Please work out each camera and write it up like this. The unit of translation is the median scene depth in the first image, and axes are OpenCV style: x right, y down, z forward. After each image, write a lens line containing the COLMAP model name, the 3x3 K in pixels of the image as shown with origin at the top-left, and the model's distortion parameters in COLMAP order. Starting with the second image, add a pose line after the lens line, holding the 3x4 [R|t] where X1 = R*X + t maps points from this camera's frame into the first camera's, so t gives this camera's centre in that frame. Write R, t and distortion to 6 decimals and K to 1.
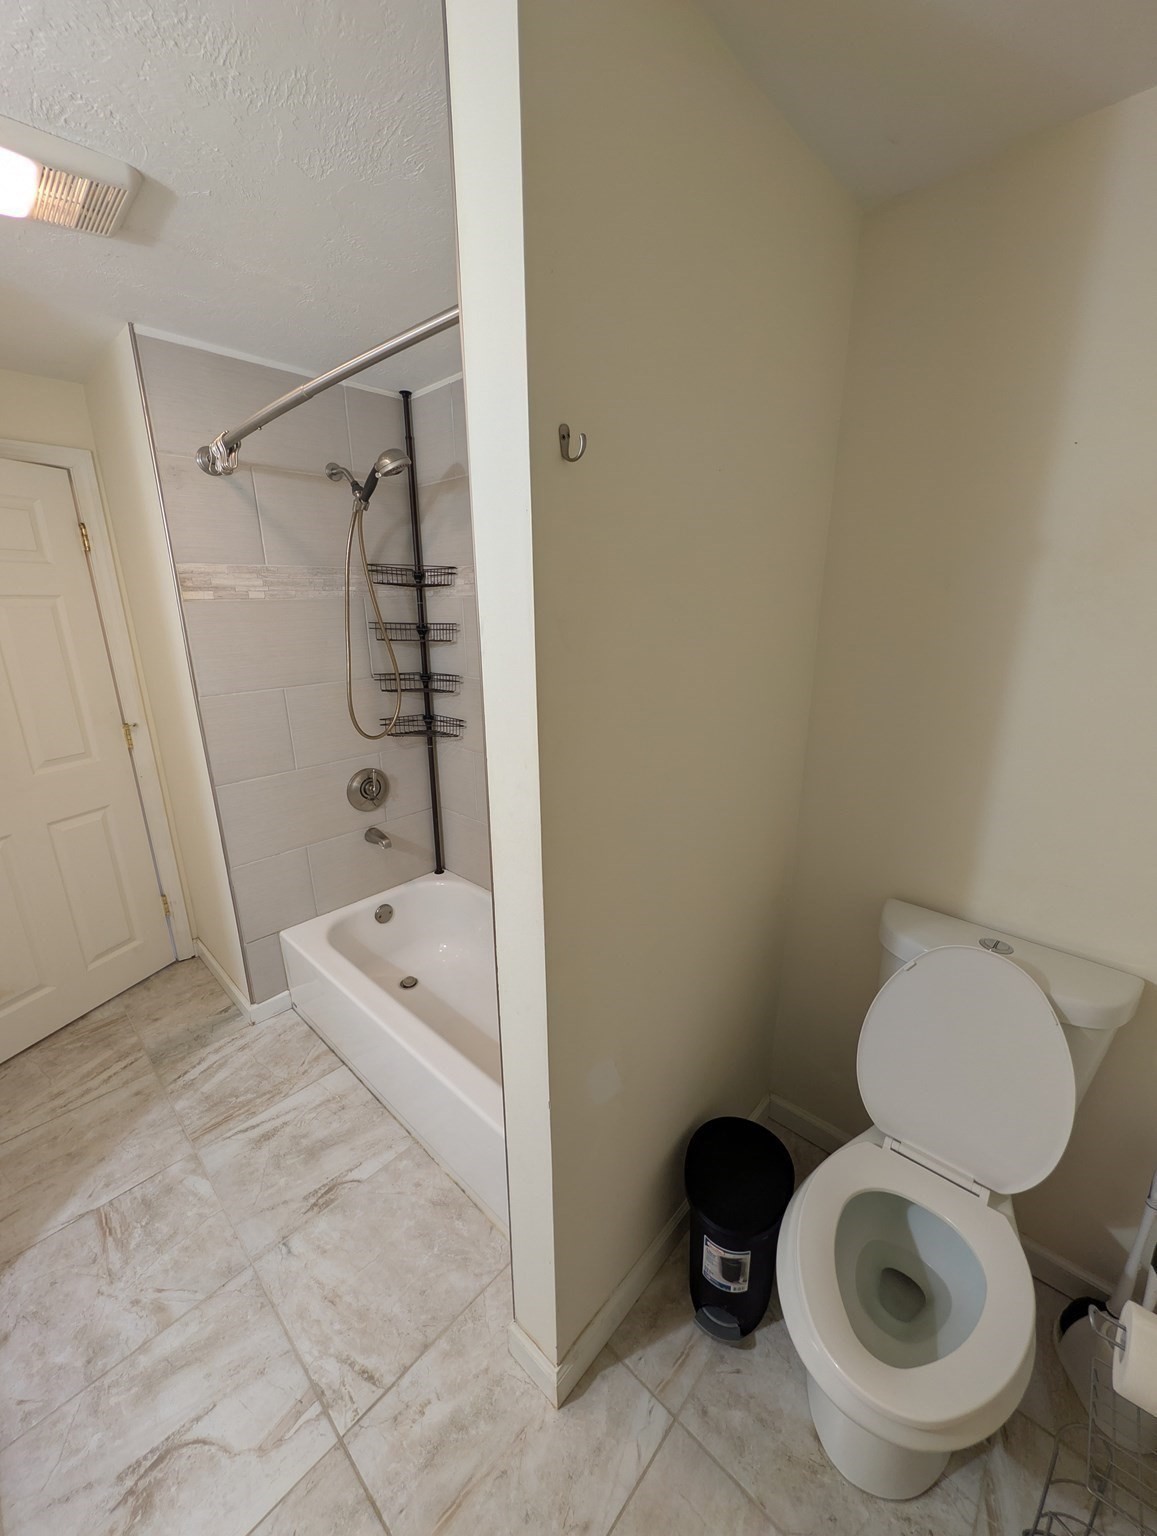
lens RADIAL K [[591.4, 0, 583.5], [0, 591.4, 765.8], [0, 0, 1]] dist [-0.001055, 0.000333]
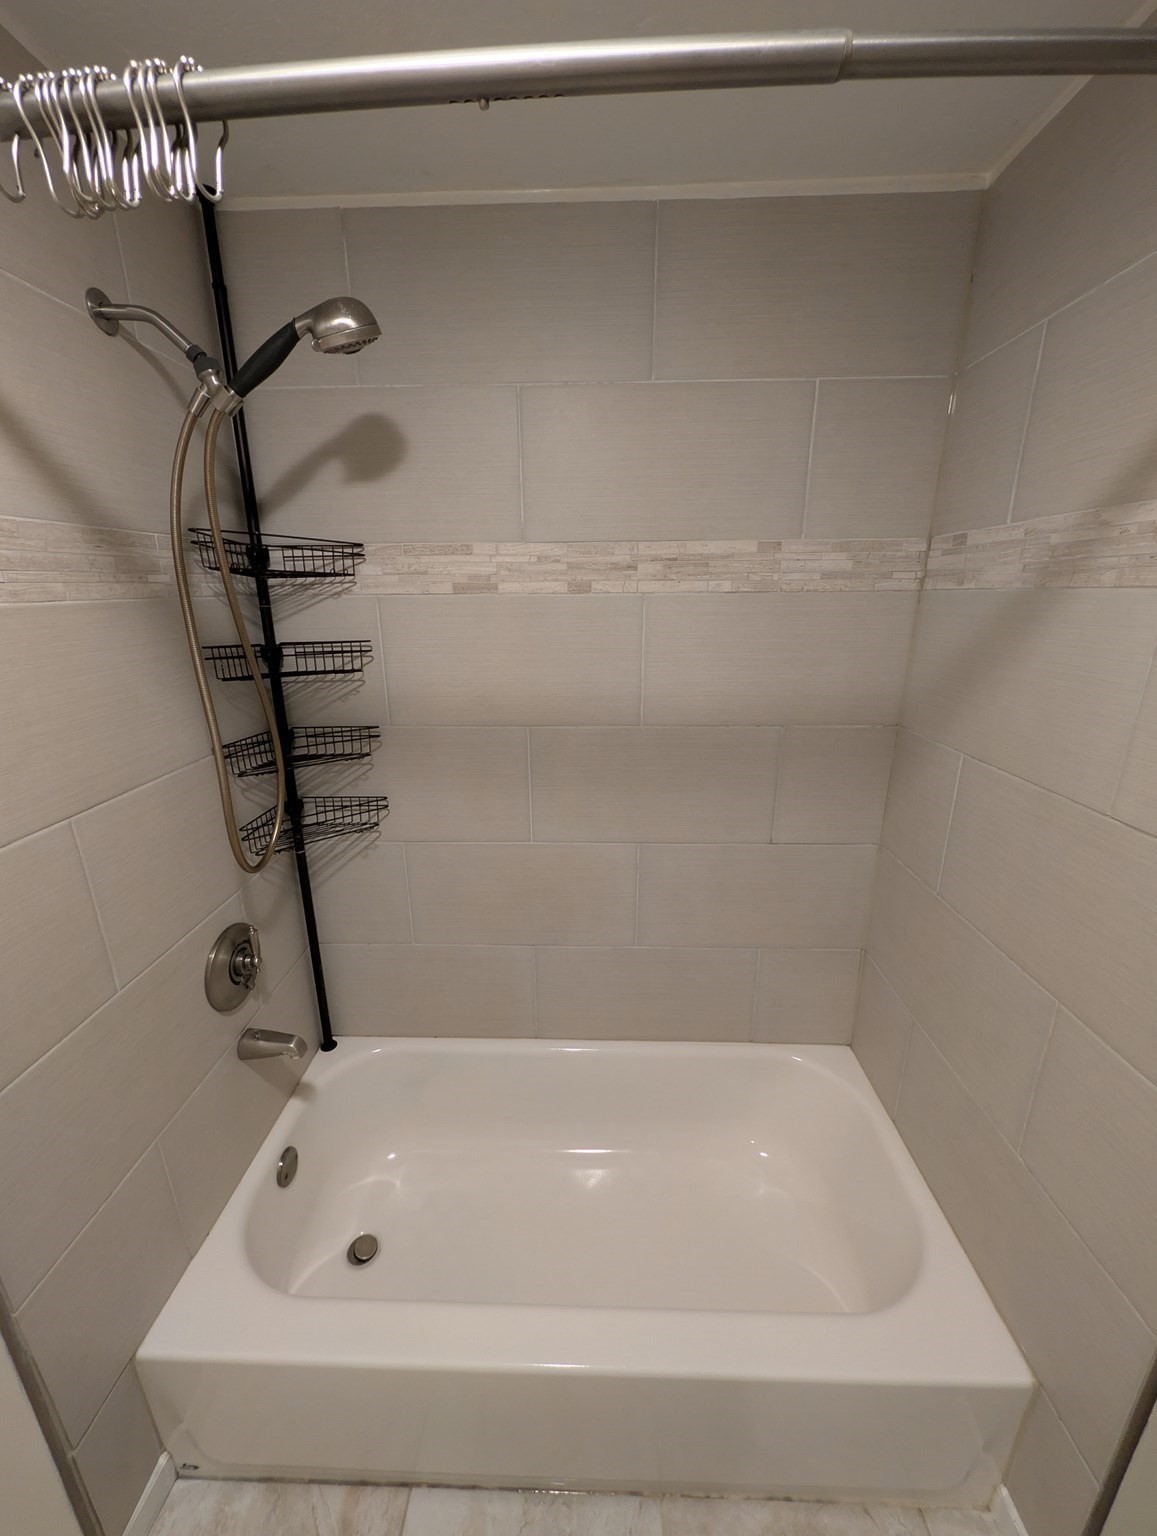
lens RADIAL K [[591.4, 0, 580.1], [0, 591.4, 765.7], [0, 0, 1]] dist [-0.001055, 0.000333]
pose [[0.750092, -0.183848, 0.635265, -0.437403], [0.173427, 0.981648, 0.079317, -0.123302], [-0.638189, 0.050677, 0.768210, 0.401899]]
